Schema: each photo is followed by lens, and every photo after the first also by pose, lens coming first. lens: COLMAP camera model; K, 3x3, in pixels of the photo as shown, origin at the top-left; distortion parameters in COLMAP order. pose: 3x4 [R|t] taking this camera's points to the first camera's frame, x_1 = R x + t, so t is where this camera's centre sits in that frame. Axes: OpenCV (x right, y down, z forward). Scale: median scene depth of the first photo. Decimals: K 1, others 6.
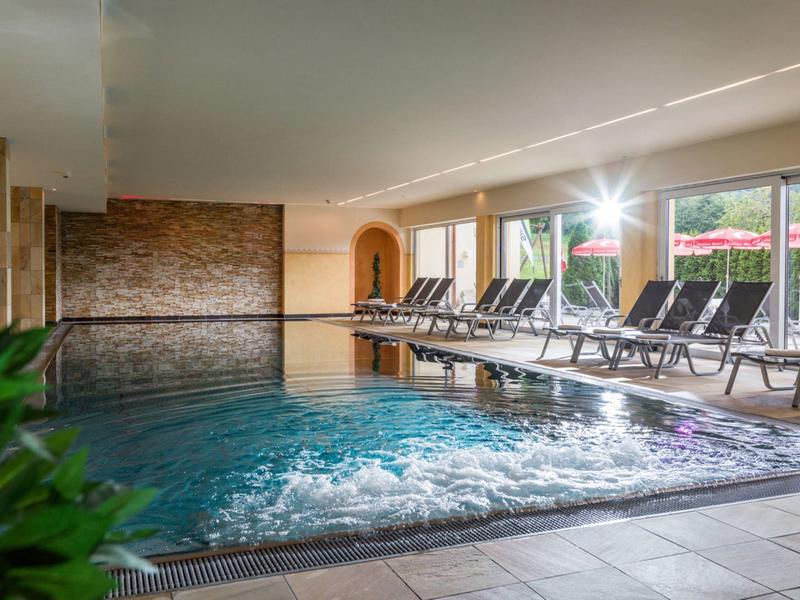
lens RADIAL K [[722.0, 0, 399.8], [0, 722.0, 300.2], [0, 0, 1]] dist [-0.010273, -0.003640]
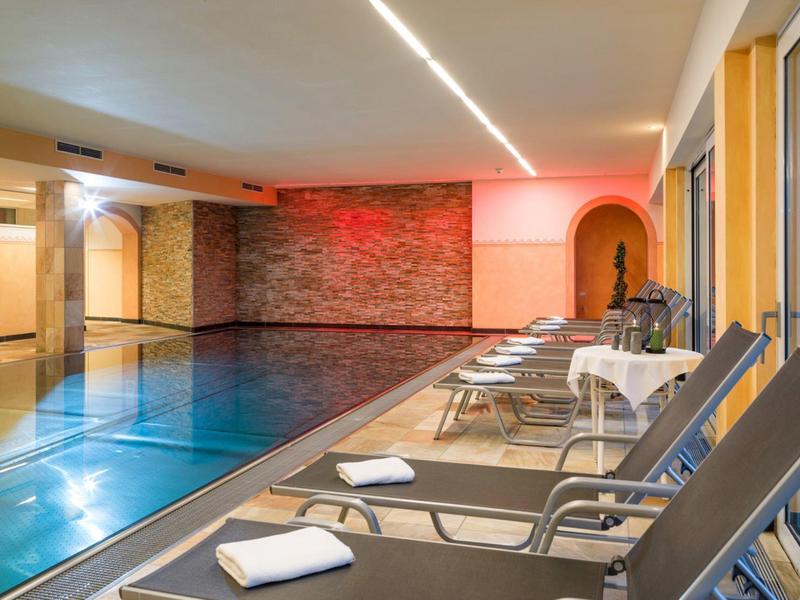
lens RADIAL K [[722.0, 0, 400.0], [0, 722.0, 294.6], [0, 0, 1]] dist [-0.010273, -0.003640]
pose [[0.777364, 0.020459, -0.628718, 0.262336], [-0.017801, 0.999786, 0.010525, -0.022170], [0.628799, 0.003010, 0.777562, 0.389749]]
